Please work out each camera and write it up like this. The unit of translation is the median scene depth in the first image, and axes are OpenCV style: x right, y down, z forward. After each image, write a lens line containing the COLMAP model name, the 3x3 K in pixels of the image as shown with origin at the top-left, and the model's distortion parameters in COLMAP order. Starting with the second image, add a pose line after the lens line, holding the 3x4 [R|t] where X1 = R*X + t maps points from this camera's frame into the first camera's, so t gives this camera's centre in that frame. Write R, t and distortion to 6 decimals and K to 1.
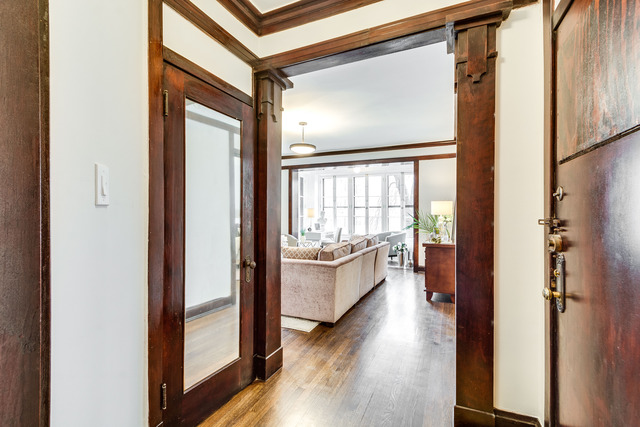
lens RADIAL K [[277.9, 0, 319.2], [0, 277.9, 214.3], [0, 0, 1]] dist [0.018239, 0.000063]
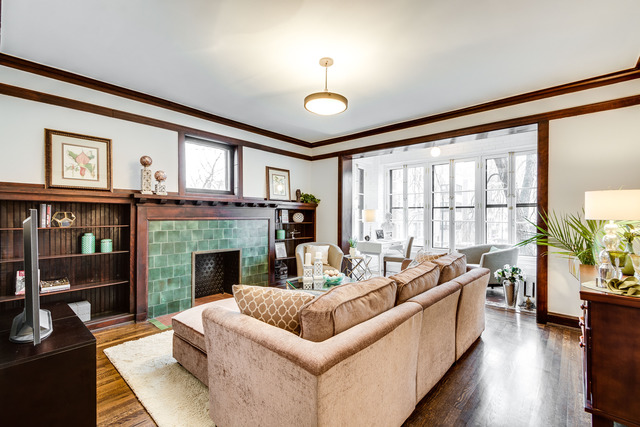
lens RADIAL K [[277.9, 0, 336.0], [0, 277.9, 215.3], [0, 0, 1]] dist [0.018239, 0.000063]
pose [[0.968170, 0.002735, -0.250280, 0.075761], [-0.004246, 0.999976, -0.005500, -0.001745], [0.250259, 0.006388, 0.968158, 0.299639]]
